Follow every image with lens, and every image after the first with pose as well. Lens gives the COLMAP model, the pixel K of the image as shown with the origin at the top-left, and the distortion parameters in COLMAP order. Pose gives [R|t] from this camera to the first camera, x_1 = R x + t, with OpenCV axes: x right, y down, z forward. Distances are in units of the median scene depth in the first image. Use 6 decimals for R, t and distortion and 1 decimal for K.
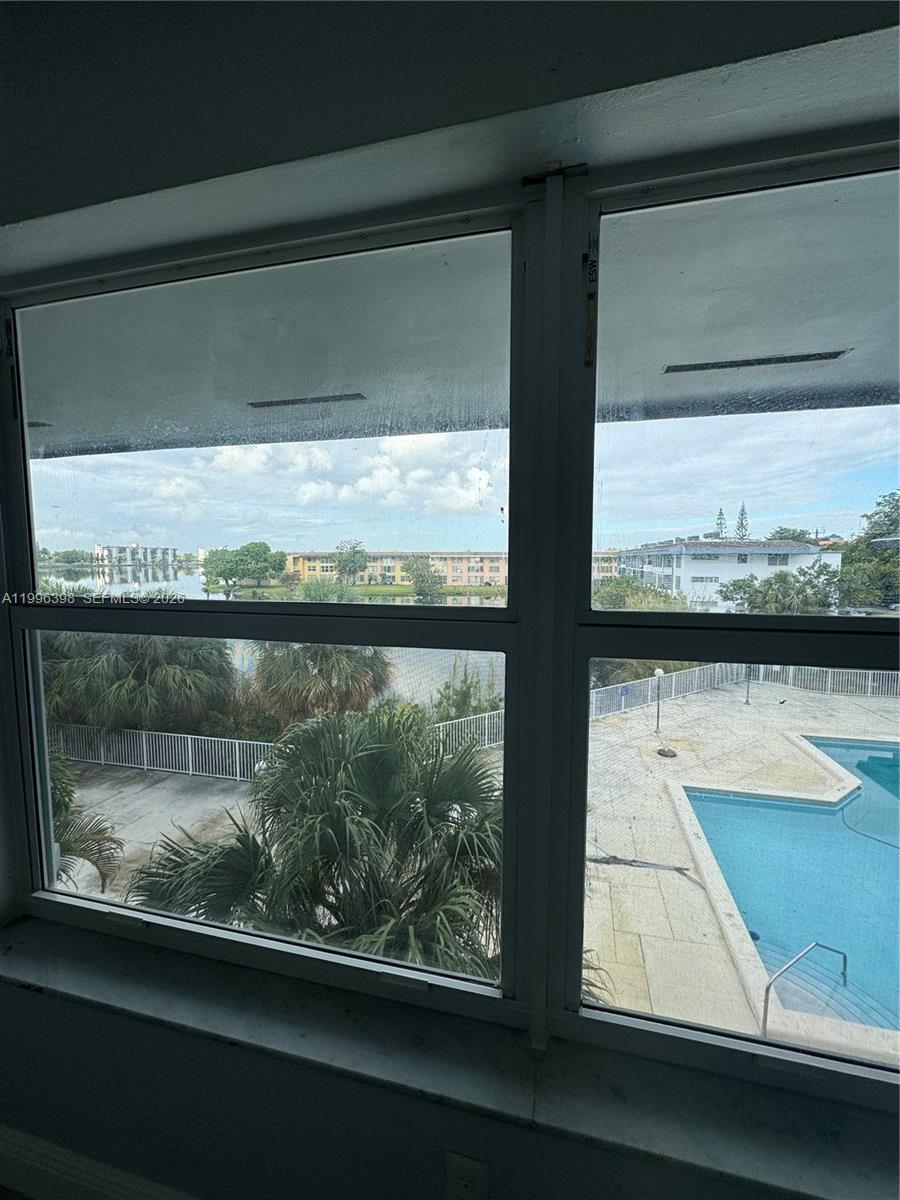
lens RADIAL K [[478.8, 0, 450.7], [0, 478.8, 595.5], [0, 0, 1]] dist [-0.001301, 0.000851]
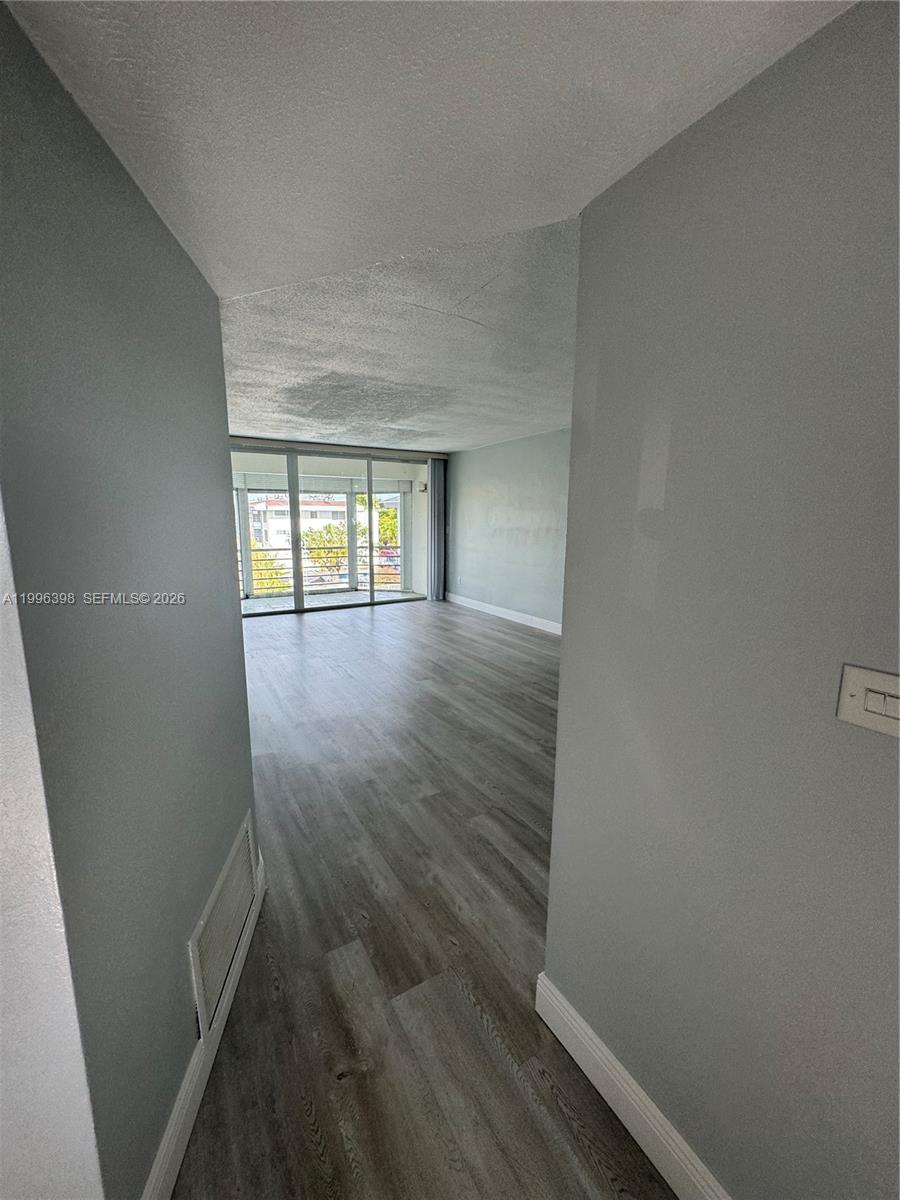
lens RADIAL K [[478.8, 0, 449.1], [0, 478.8, 600.4], [0, 0, 1]] dist [-0.001301, 0.000851]
pose [[0.722357, -0.116483, 0.681640, -0.008266], [0.047958, 0.991776, 0.118658, 0.012979], [-0.689856, -0.053023, 0.722002, -0.151969]]
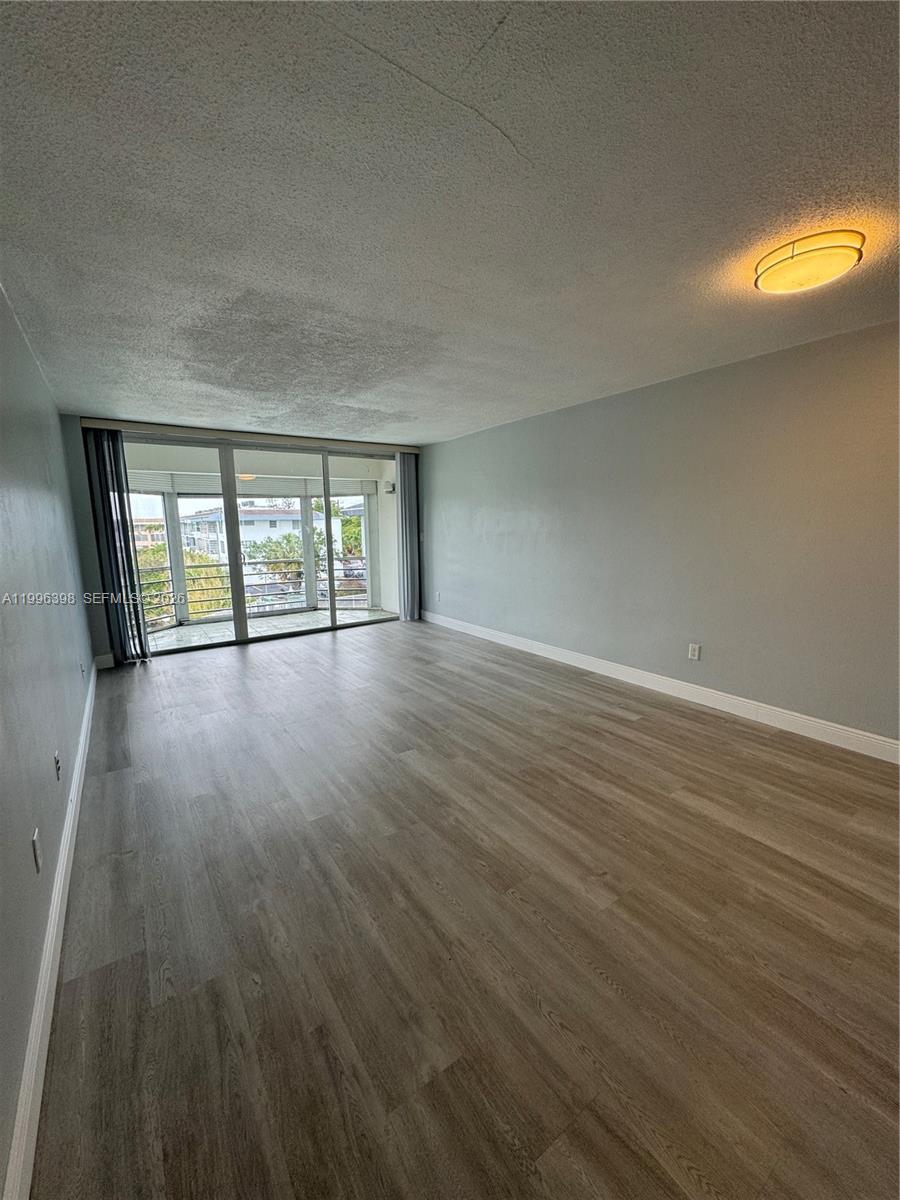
lens RADIAL K [[478.8, 0, 448.3], [0, 478.8, 599.8], [0, 0, 1]] dist [-0.001301, 0.000851]
pose [[0.670777, -0.129232, 0.730313, 0.007746], [0.072483, 0.991411, 0.108861, 0.011999], [-0.738108, -0.020086, 0.674383, -0.131288]]
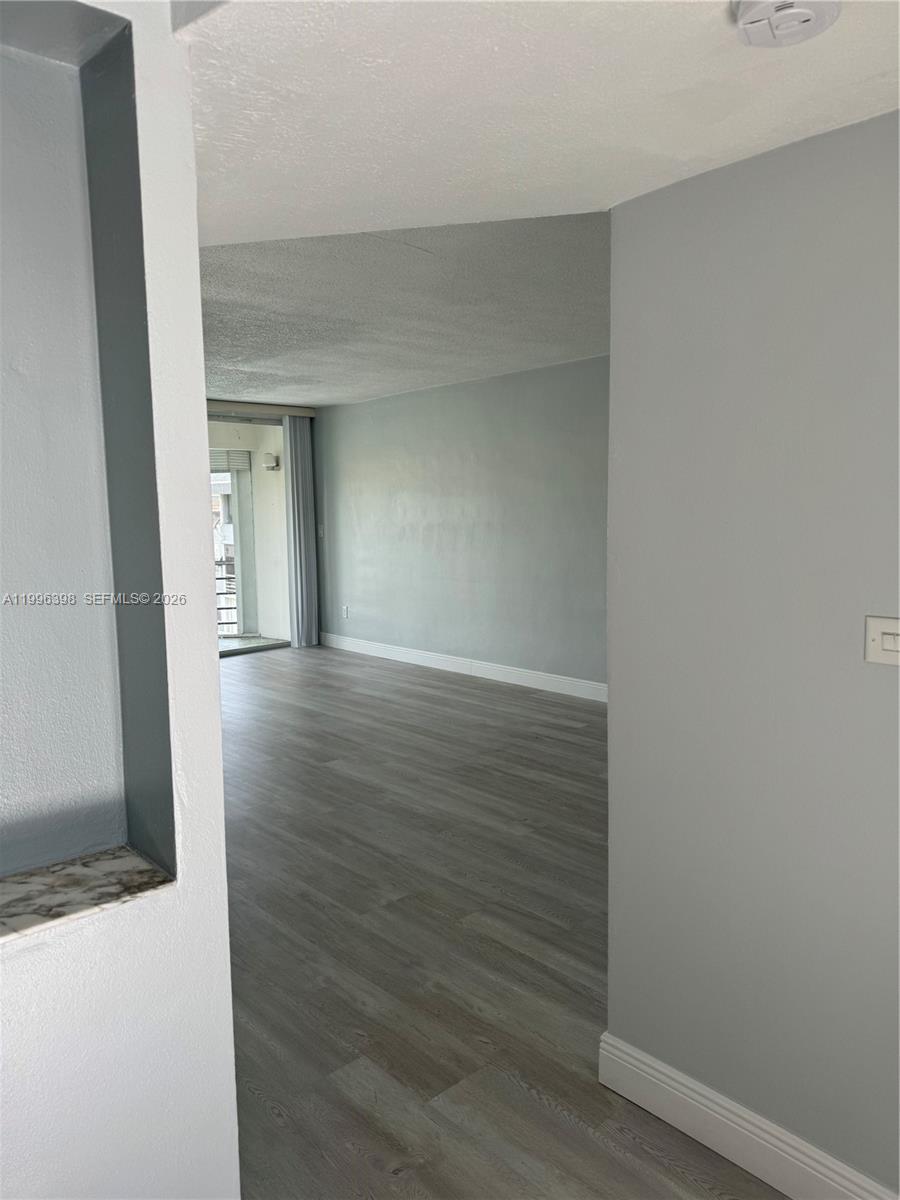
lens RADIAL K [[845.2, 0, 449.7], [0, 845.2, 600.6], [0, 0, 1]] dist [0.054290, -0.067288]
pose [[0.567178, -0.102427, 0.817201, -0.025471], [0.080652, 0.994375, 0.068657, 0.013067], [-0.819637, 0.026969, 0.572248, -0.155468]]
